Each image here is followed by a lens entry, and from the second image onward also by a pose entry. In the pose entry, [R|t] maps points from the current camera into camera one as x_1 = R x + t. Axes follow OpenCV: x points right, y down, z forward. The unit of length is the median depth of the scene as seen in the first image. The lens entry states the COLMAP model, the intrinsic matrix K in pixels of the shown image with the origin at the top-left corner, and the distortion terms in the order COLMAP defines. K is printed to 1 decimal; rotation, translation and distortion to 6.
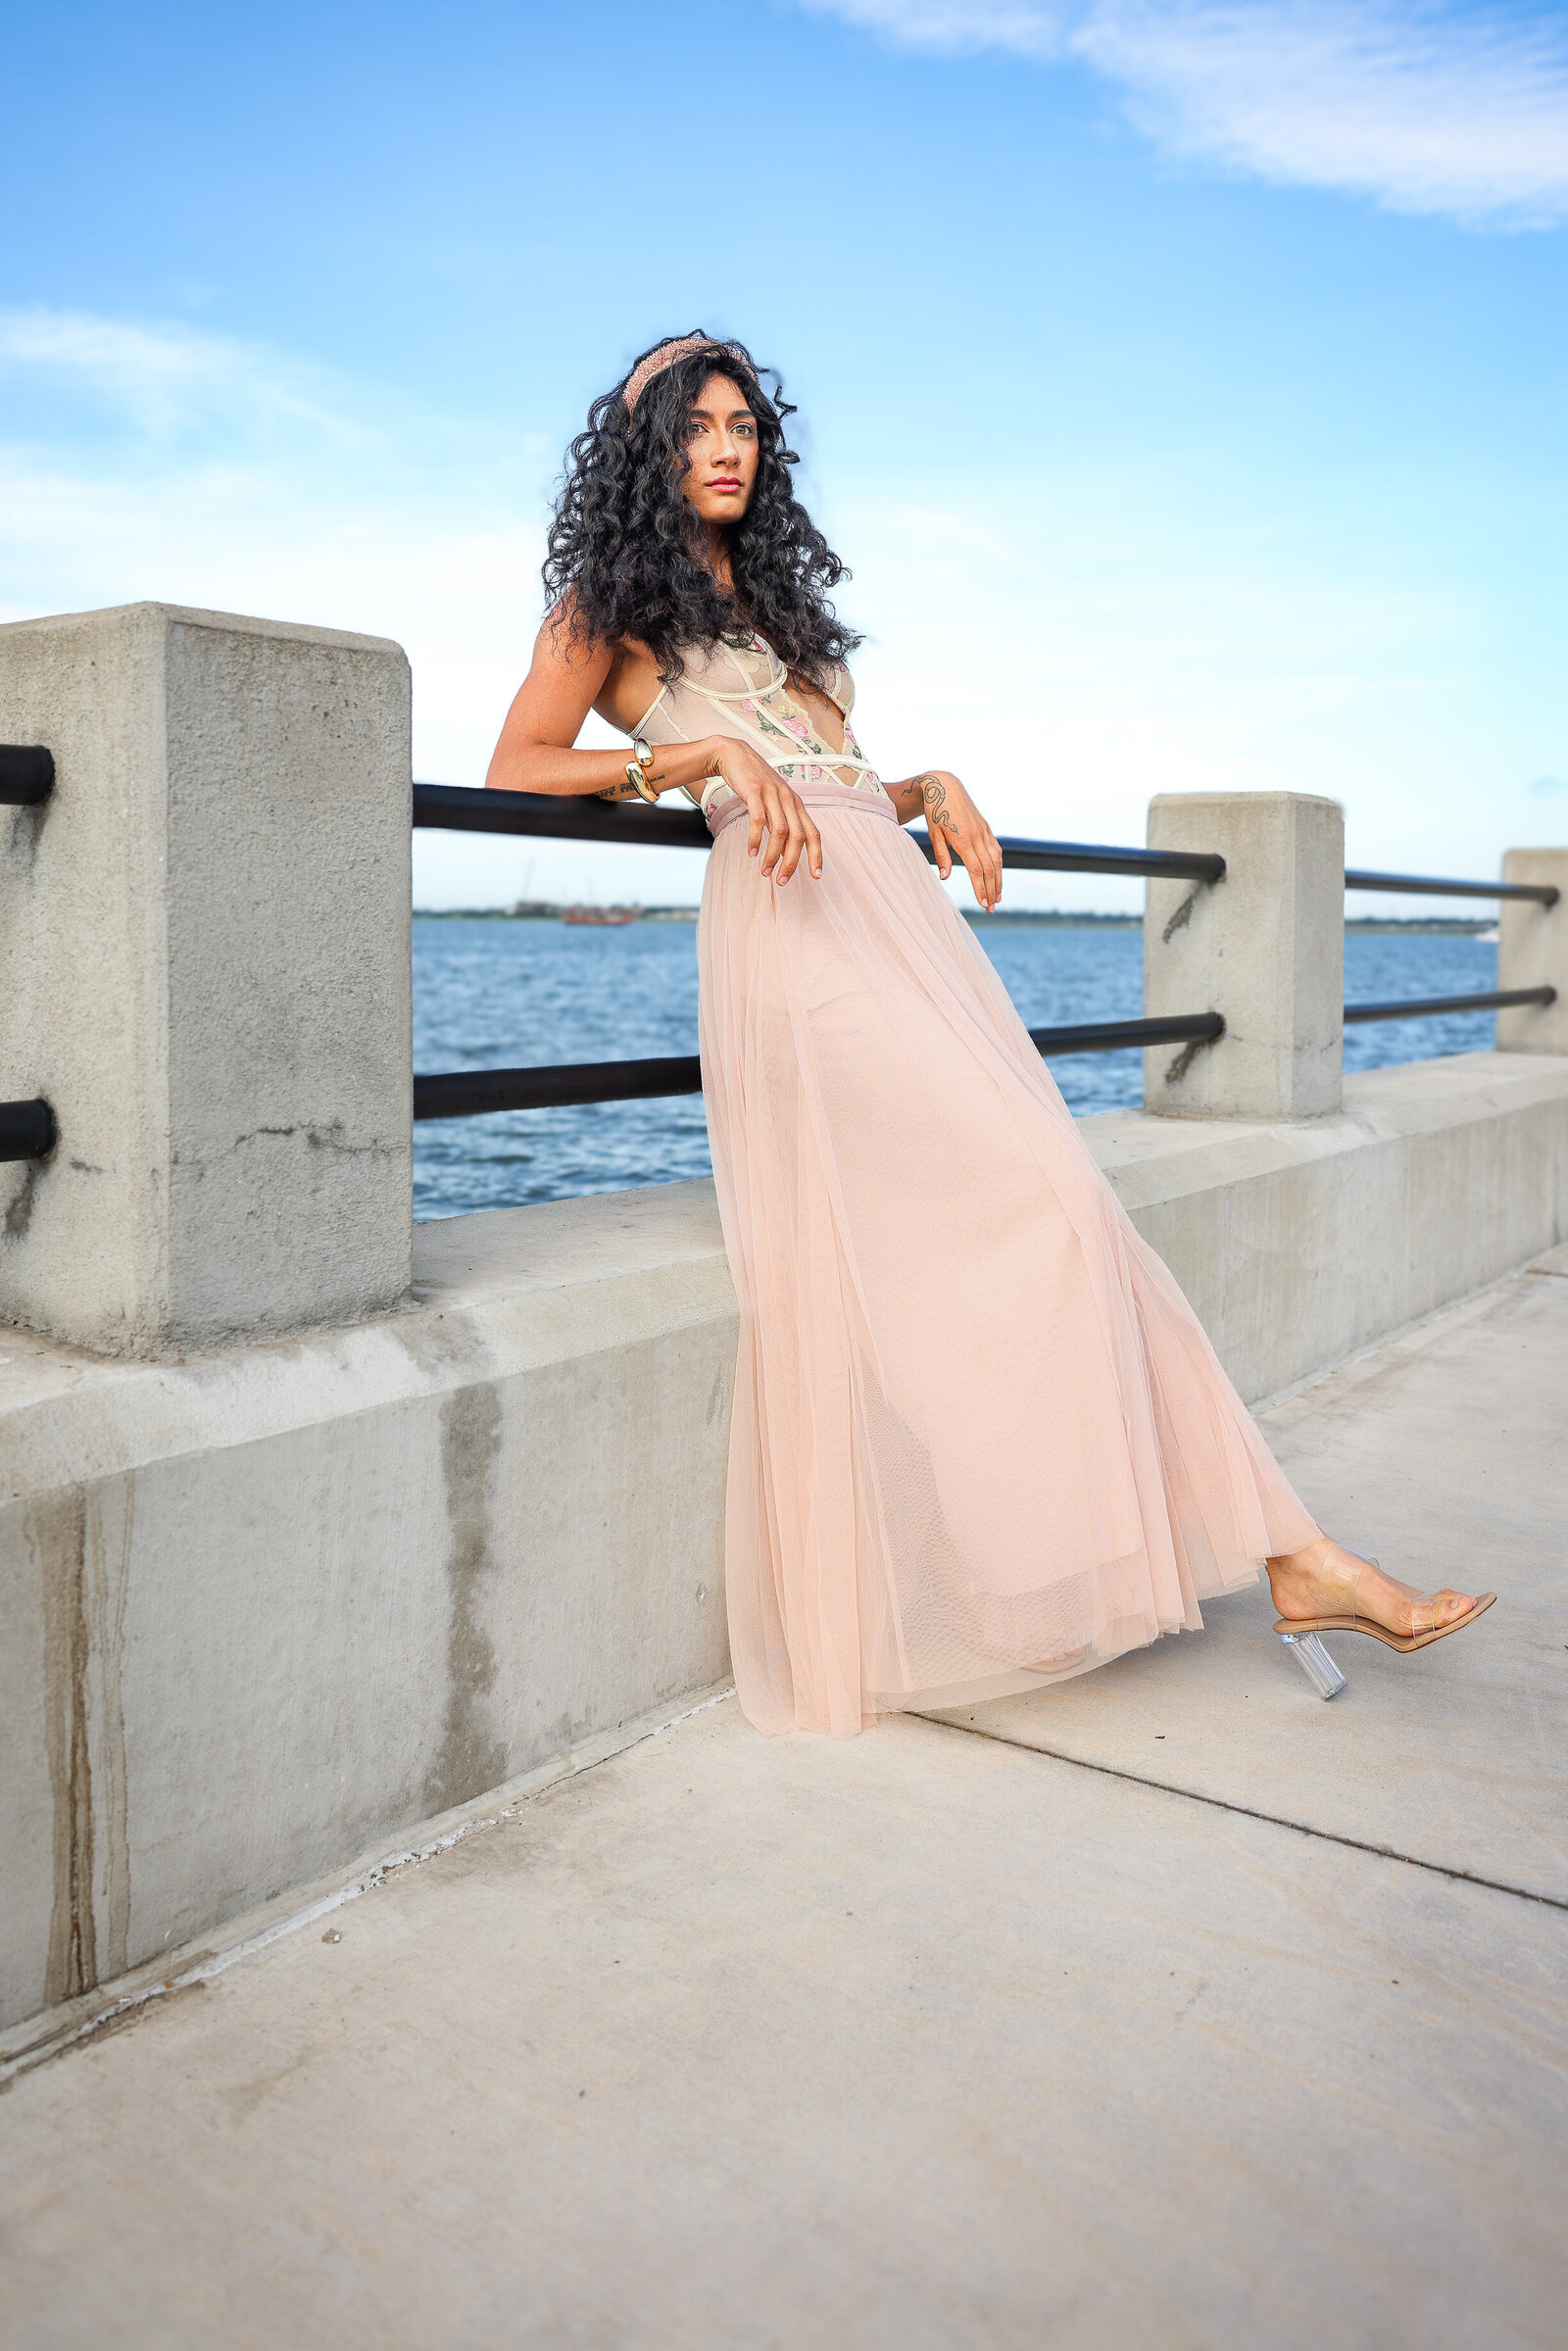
lens RADIAL K [[1916.7, 0, 782.8], [0, 1916.7, 1189.4], [0, 0, 1]] dist [-0.001109, 0.005209]
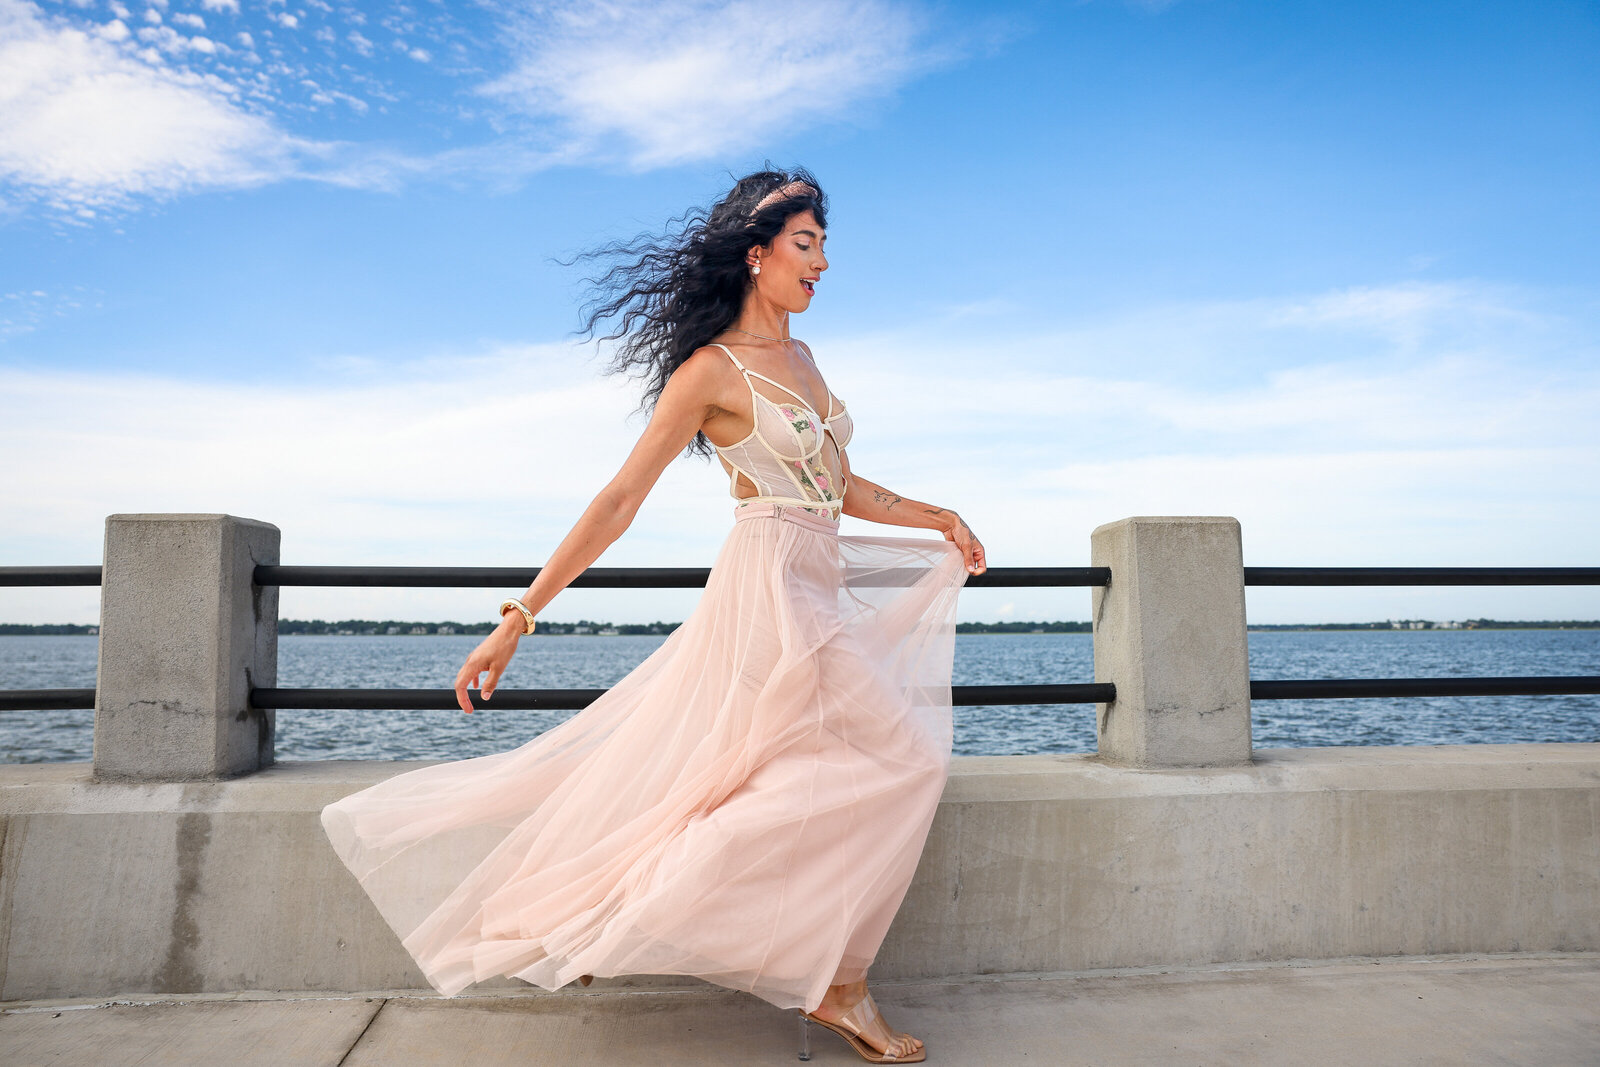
lens RADIAL K [[1162.3, 0, 793.7], [0, 1162.3, 557.9], [0, 0, 1]] dist [-0.094584, 0.095780]
pose [[0.678472, -0.059227, -0.732234, 1.457137], [-0.097004, 0.980794, -0.169213, -0.044850], [0.728193, 0.185836, 0.659697, 0.551543]]
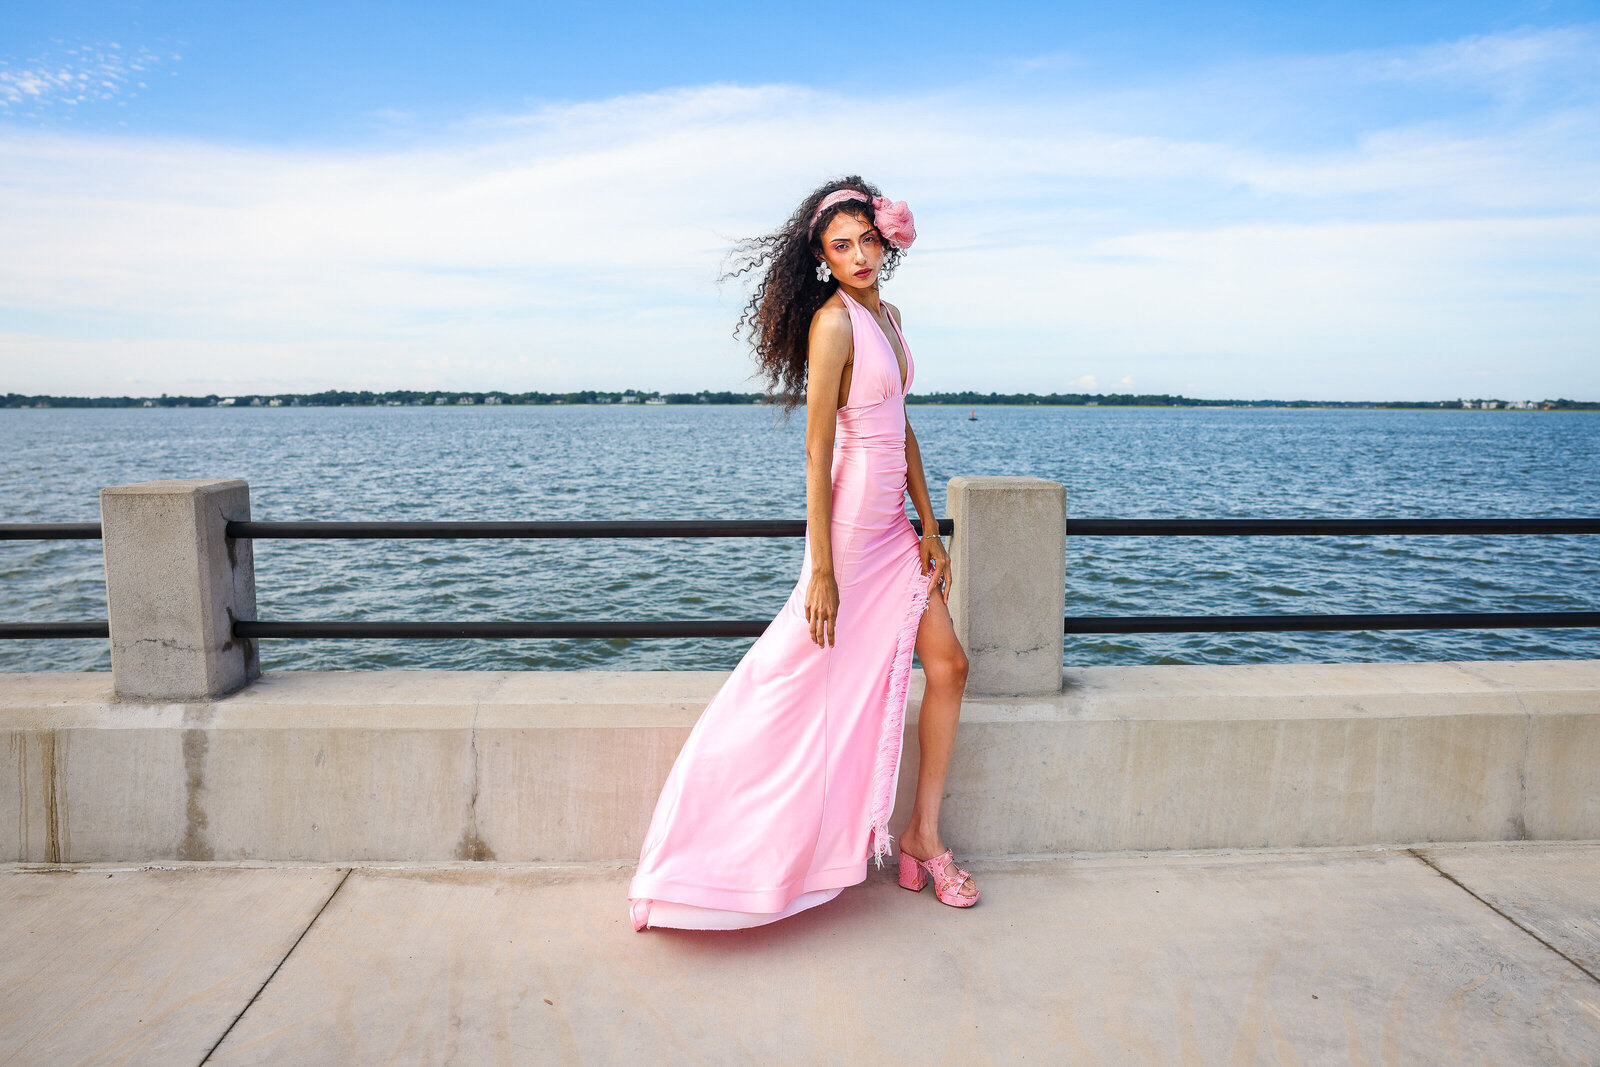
lens RADIAL K [[1162.3, 0, 786.3], [0, 1162.3, 596.2], [0, 0, 1]] dist [-0.094584, 0.095780]
pose [[0.643050, 0.119961, -0.756370, 1.859525], [-0.110580, 0.991850, 0.063296, -0.340247], [0.757799, 0.042937, 0.651074, 0.525648]]
